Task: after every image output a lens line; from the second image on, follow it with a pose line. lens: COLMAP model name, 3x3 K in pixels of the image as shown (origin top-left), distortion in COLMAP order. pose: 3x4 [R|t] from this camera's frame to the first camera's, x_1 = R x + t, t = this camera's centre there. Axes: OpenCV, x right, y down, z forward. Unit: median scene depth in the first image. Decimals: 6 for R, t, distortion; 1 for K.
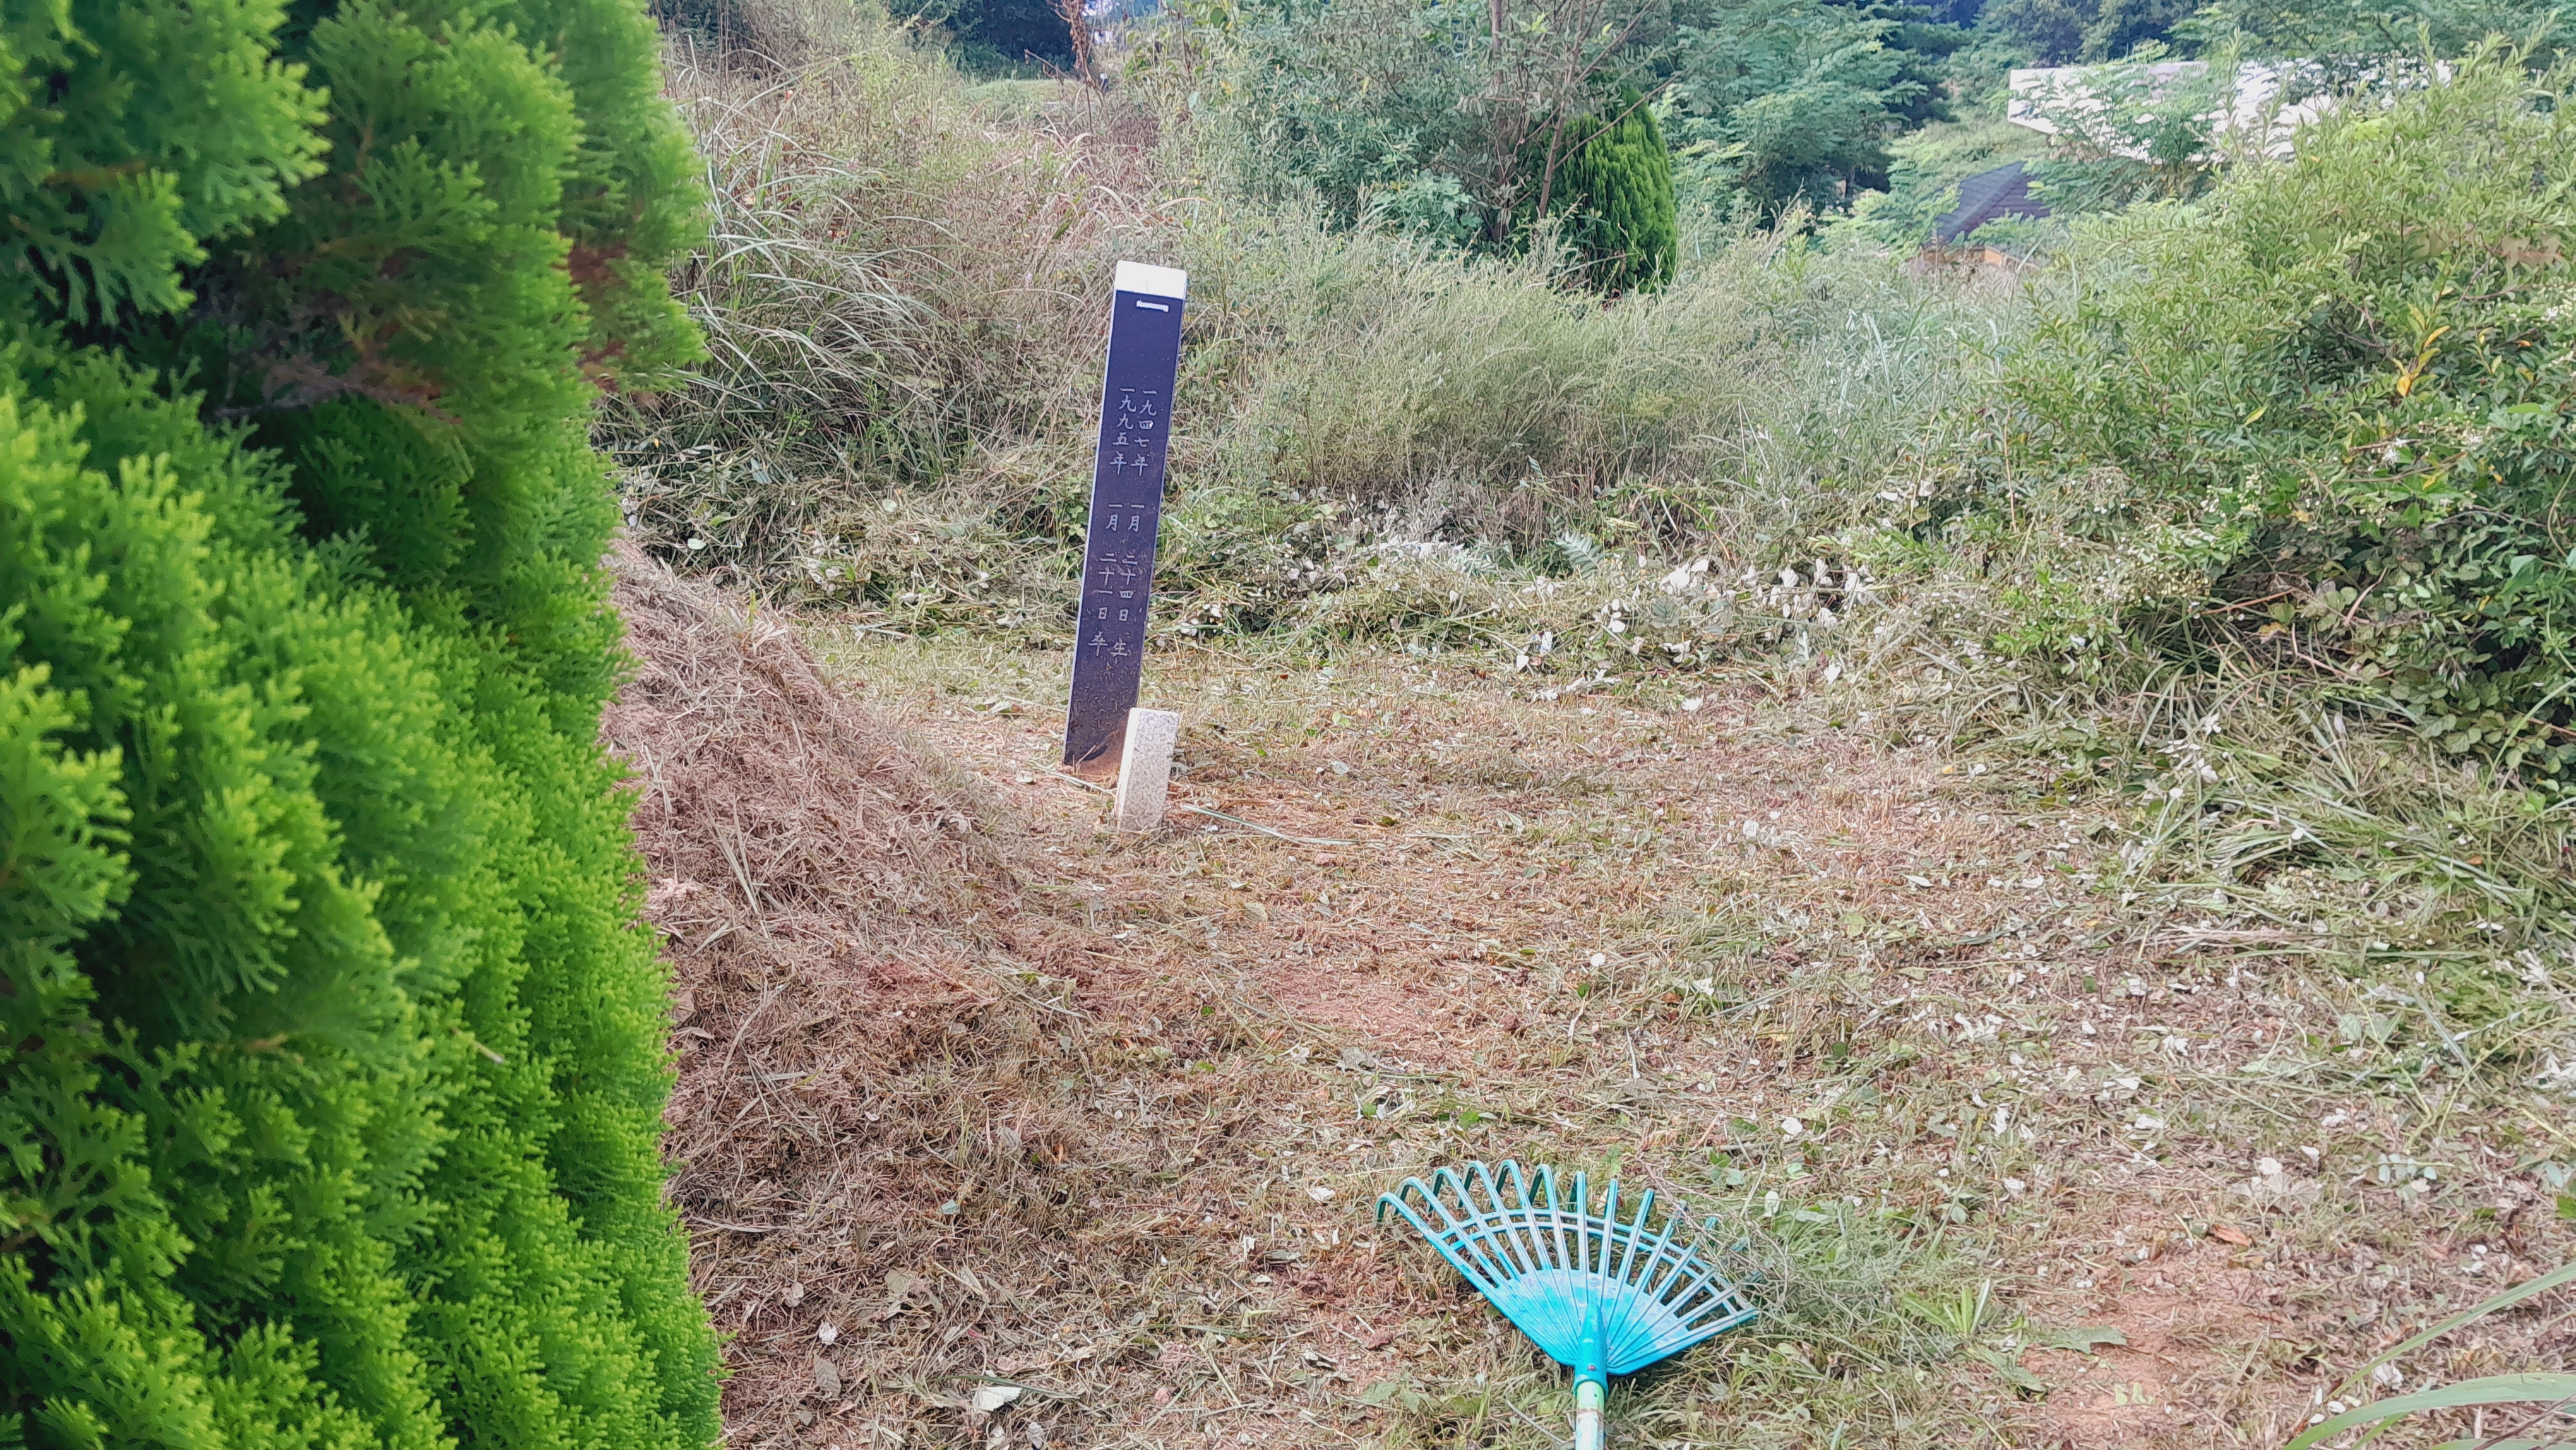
lens RADIAL K [[2072.0, 0, 1288.0], [0, 2072.0, 725.0], [0, 0, 1]] dist [-0.064254, 0.150072]
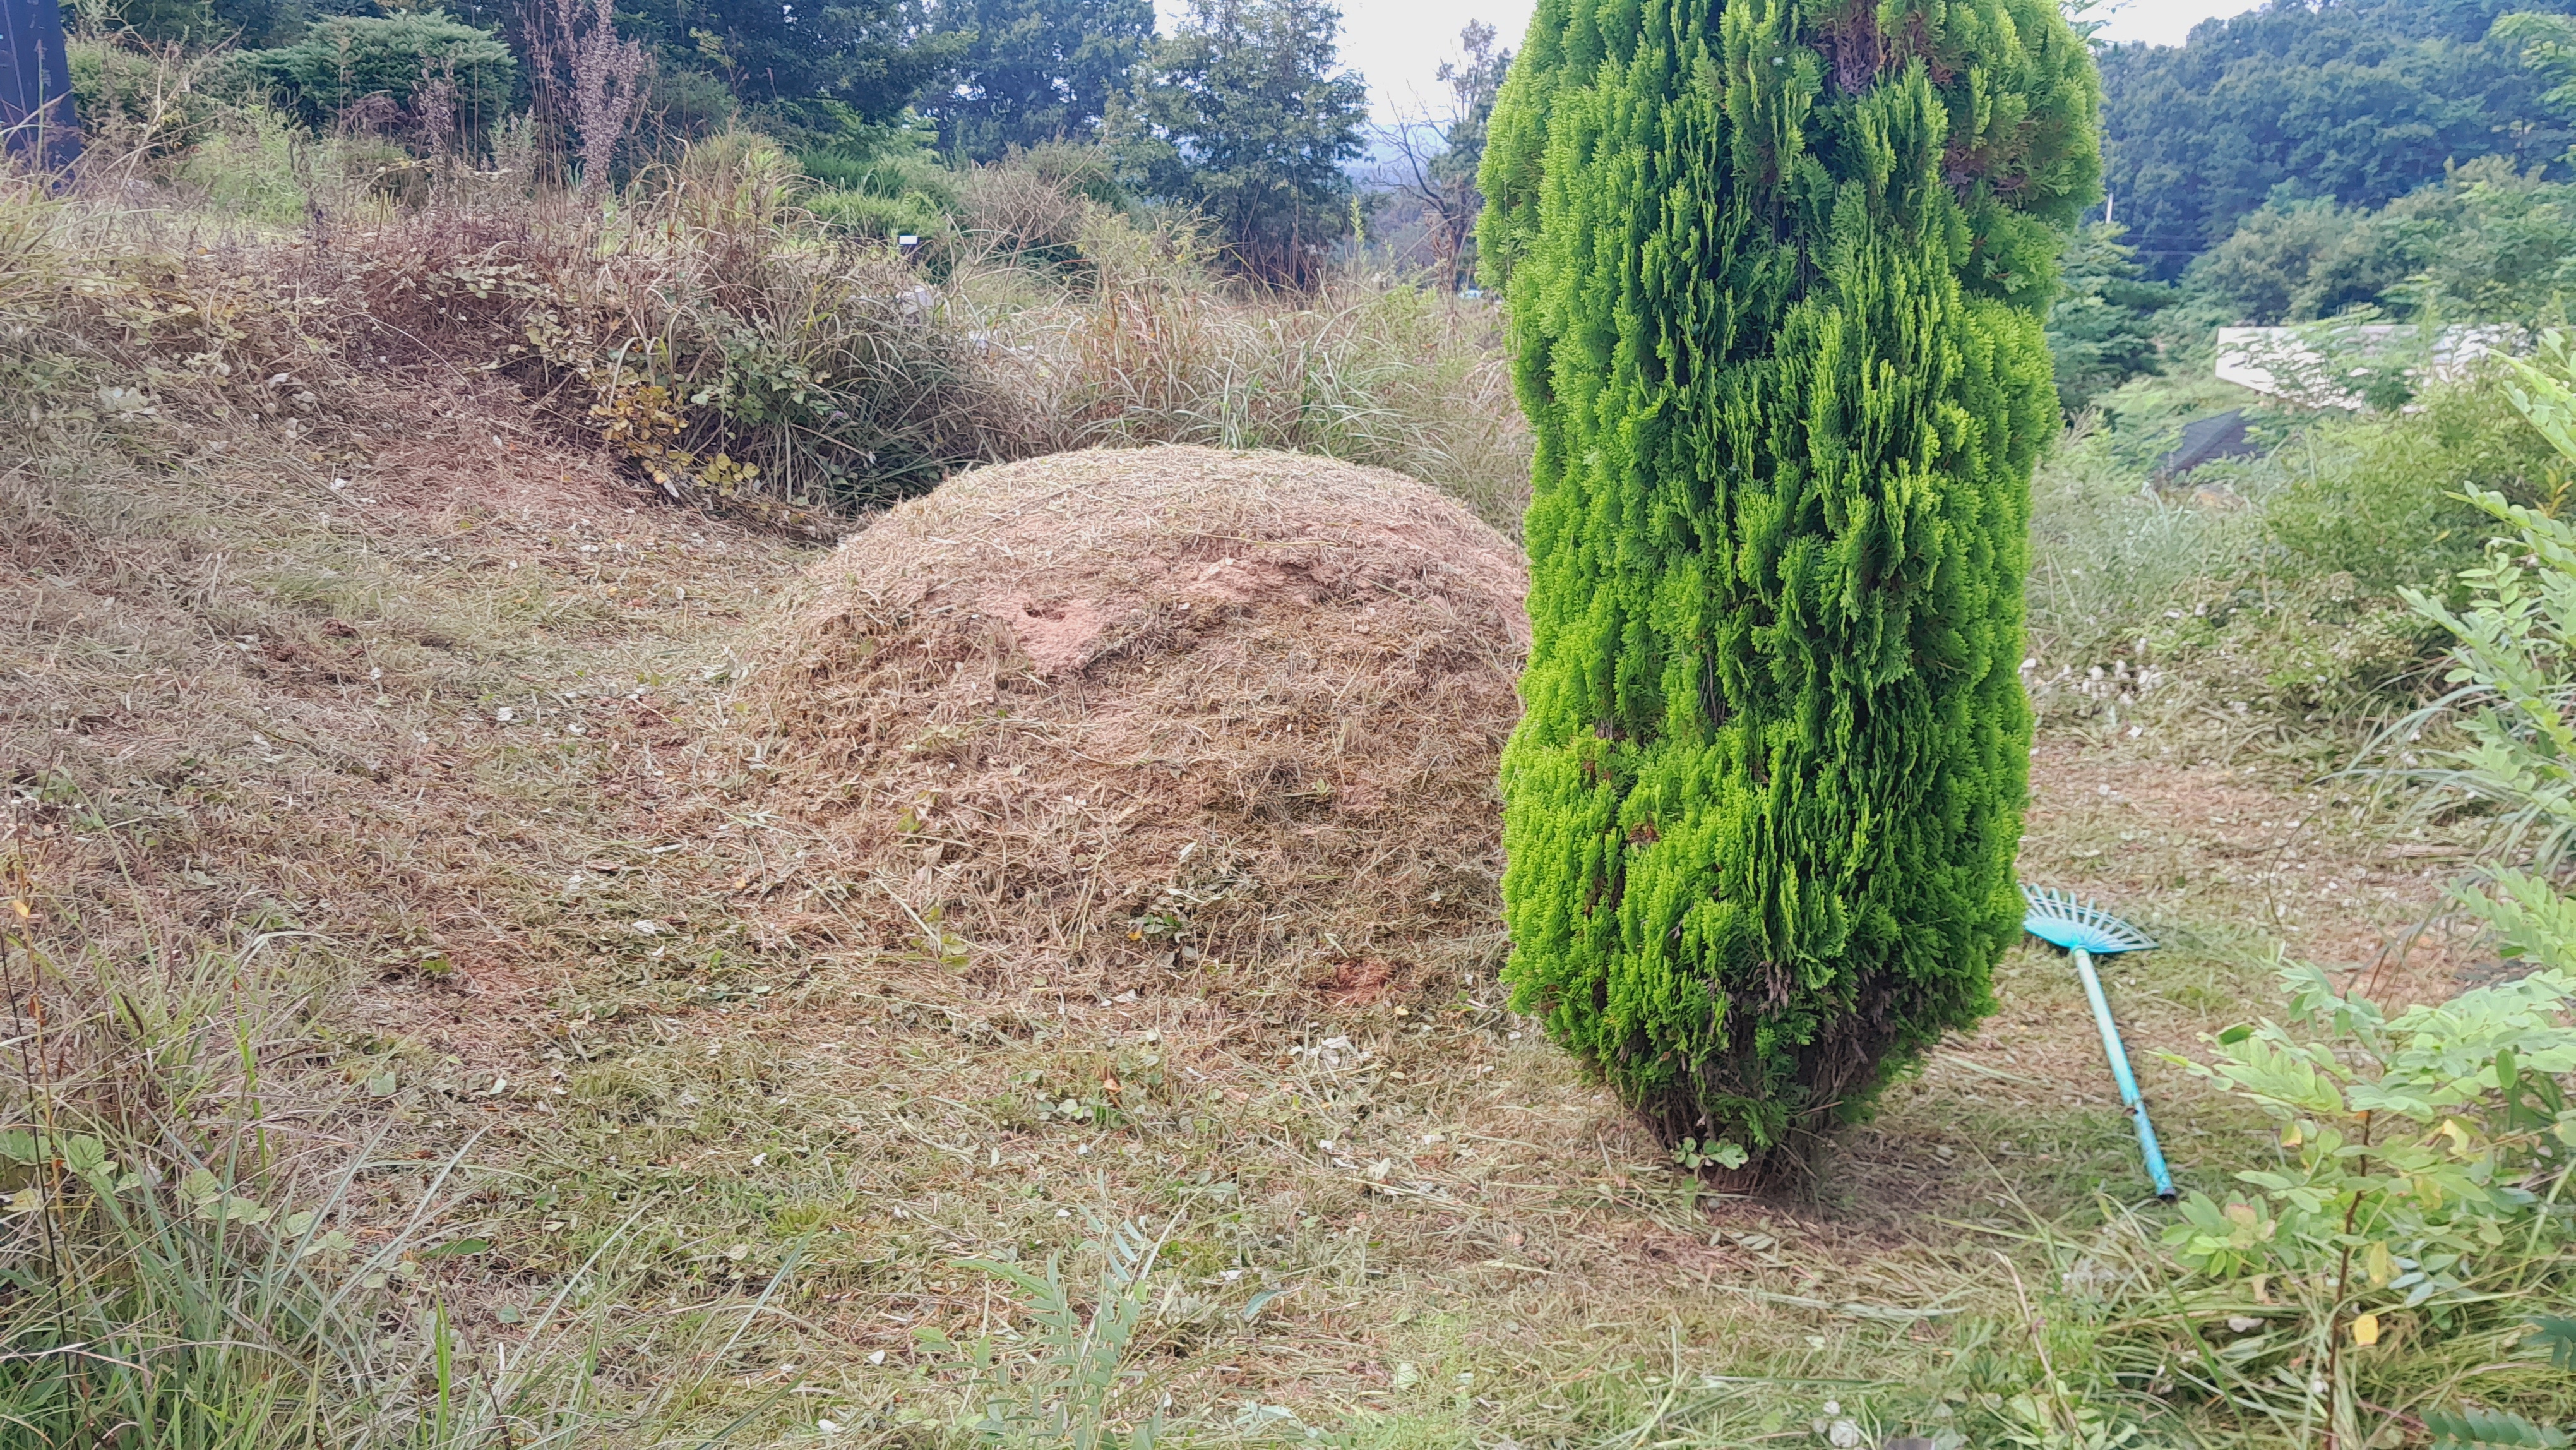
lens RADIAL K [[2119.0, 0, 1288.0], [0, 2119.0, 725.0], [0, 0, 1]] dist [-0.079505, 0.174451]
pose [[0.996031, 0.042202, -0.078366, -0.052664], [-0.050685, 0.992680, -0.109625, 0.041394], [0.073166, 0.113161, 0.990879, -0.122440]]
